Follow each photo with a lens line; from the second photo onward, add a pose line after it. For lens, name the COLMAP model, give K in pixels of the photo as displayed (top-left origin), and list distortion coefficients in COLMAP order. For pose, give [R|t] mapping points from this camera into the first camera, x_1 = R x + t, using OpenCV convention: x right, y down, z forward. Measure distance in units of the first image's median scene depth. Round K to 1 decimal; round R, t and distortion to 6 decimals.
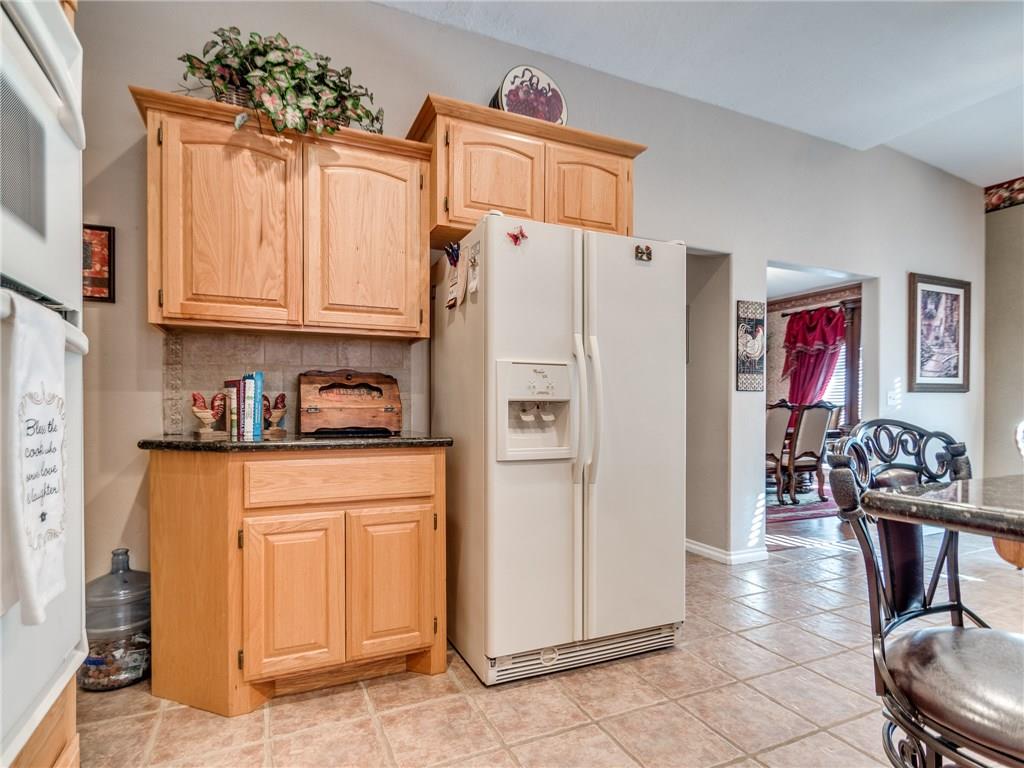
lens RADIAL K [[525.4, 0, 489.7], [0, 525.4, 408.5], [0, 0, 1]] dist [0.004765, -0.004836]
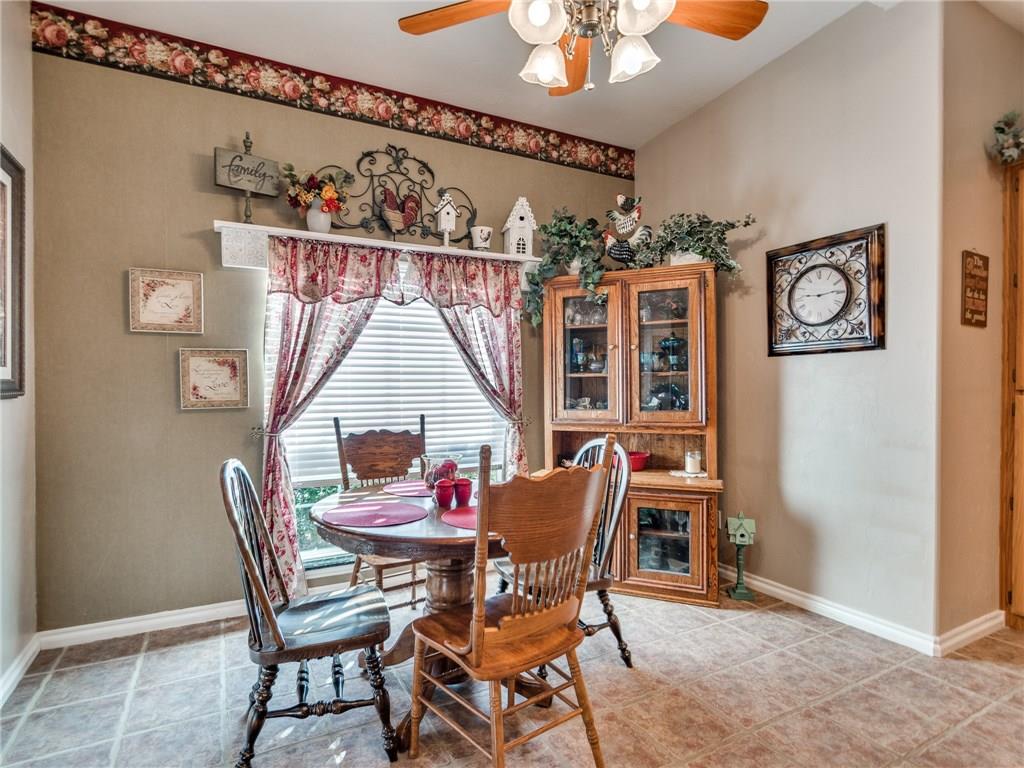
lens RADIAL K [[525.4, 0, 511.6], [0, 525.4, 390.2], [0, 0, 1]] dist [0.004765, -0.004836]
pose [[-0.070258, -0.014129, 0.997429, 0.767560], [0.009027, 0.999850, 0.014799, -0.078369], [-0.997488, 0.010044, -0.070120, 1.119640]]
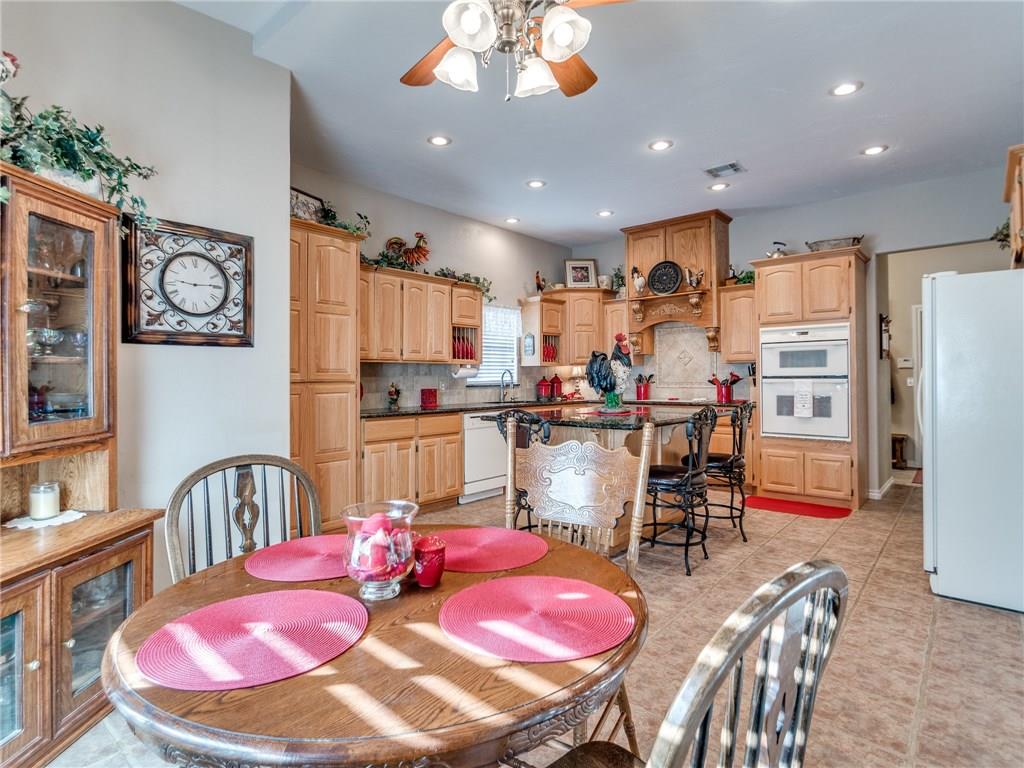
lens RADIAL K [[525.4, 0, 480.2], [0, 525.4, 371.6], [0, 0, 1]] dist [0.004765, -0.004836]
pose [[-0.920835, -0.002586, -0.389944, 1.836455], [0.002606, 0.999915, -0.012785, -0.064065], [0.389944, -0.012789, -0.920750, 1.649996]]
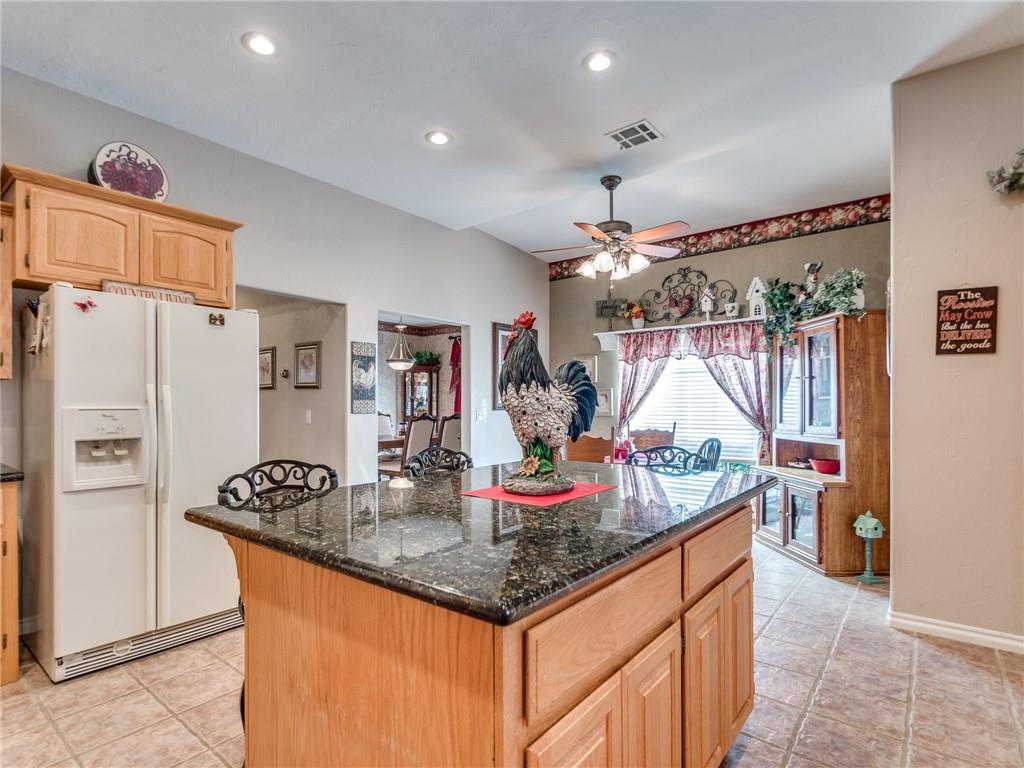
lens RADIAL K [[545.7, 0, 481.6], [0, 545.7, 401.3], [0, 0, 1]] dist [0.005283, -0.003214]
pose [[0.899433, -0.001229, 0.437057, 0.276657], [0.005375, 0.999952, -0.008251, -0.076979], [-0.437026, 0.009770, 0.899396, -0.457575]]
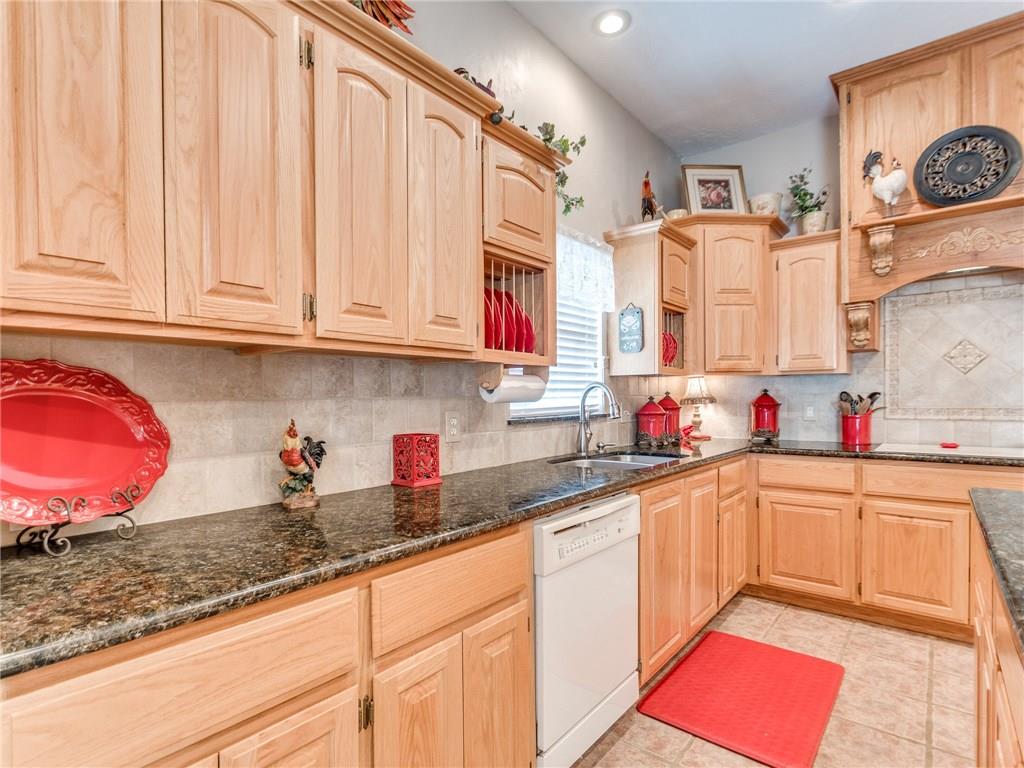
lens RADIAL K [[525.4, 0, 502.9], [0, 525.4, 403.4], [0, 0, 1]] dist [0.004765, -0.004836]
pose [[-0.888721, 0.011040, -0.458316, 1.388900], [0.007436, 0.999926, 0.009668, -0.072579], [0.458389, 0.005184, -0.888737, 0.201097]]
